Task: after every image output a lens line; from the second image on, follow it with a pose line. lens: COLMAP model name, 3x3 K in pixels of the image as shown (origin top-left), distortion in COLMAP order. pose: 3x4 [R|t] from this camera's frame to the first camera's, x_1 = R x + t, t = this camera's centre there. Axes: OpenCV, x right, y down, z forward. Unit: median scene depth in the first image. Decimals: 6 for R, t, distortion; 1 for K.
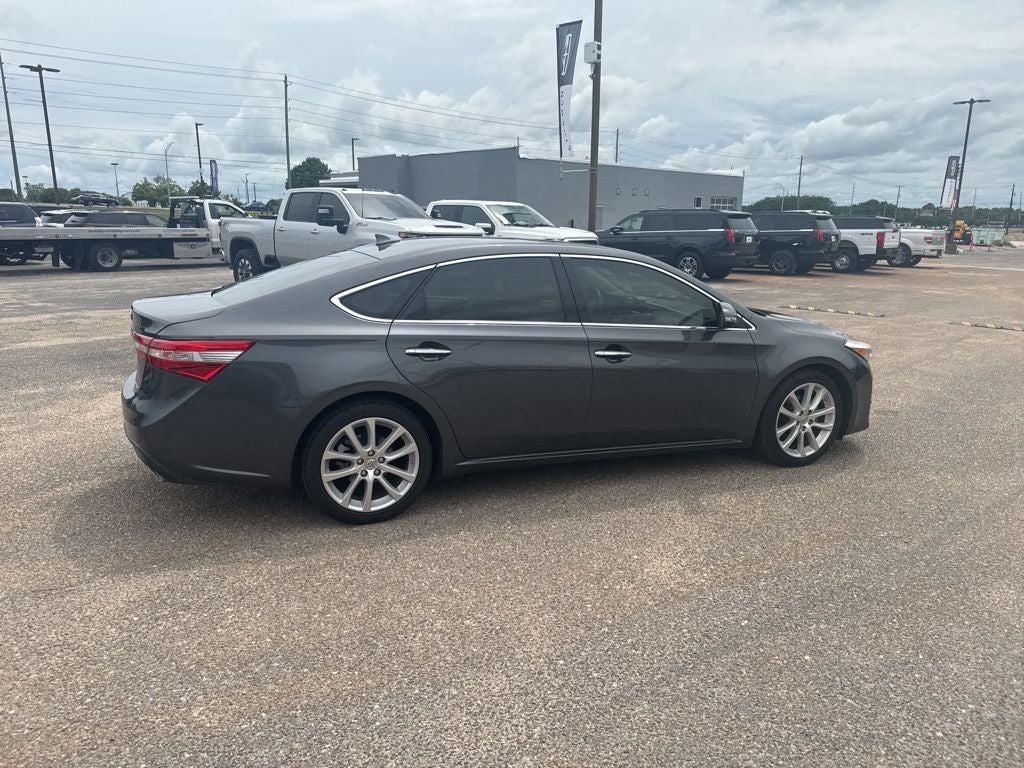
lens RADIAL K [[717.0, 0, 503.2], [0, 717.0, 386.6], [0, 0, 1]] dist [0.026162, -0.040198]
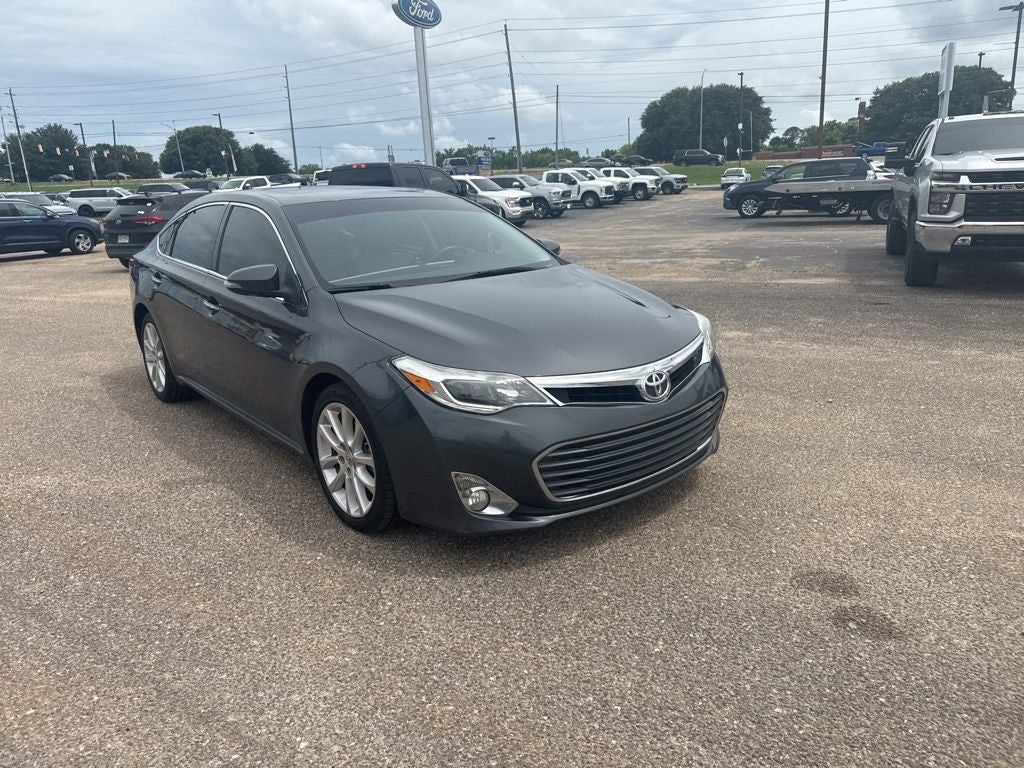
lens RADIAL K [[717.0, 0, 508.1], [0, 717.0, 379.4], [0, 0, 1]] dist [0.026162, -0.040198]
pose [[0.320970, 0.216642, -0.921979, 1.087576], [-0.166275, 0.971256, 0.170336, -0.165313], [0.932379, 0.098629, 0.347766, 0.937289]]
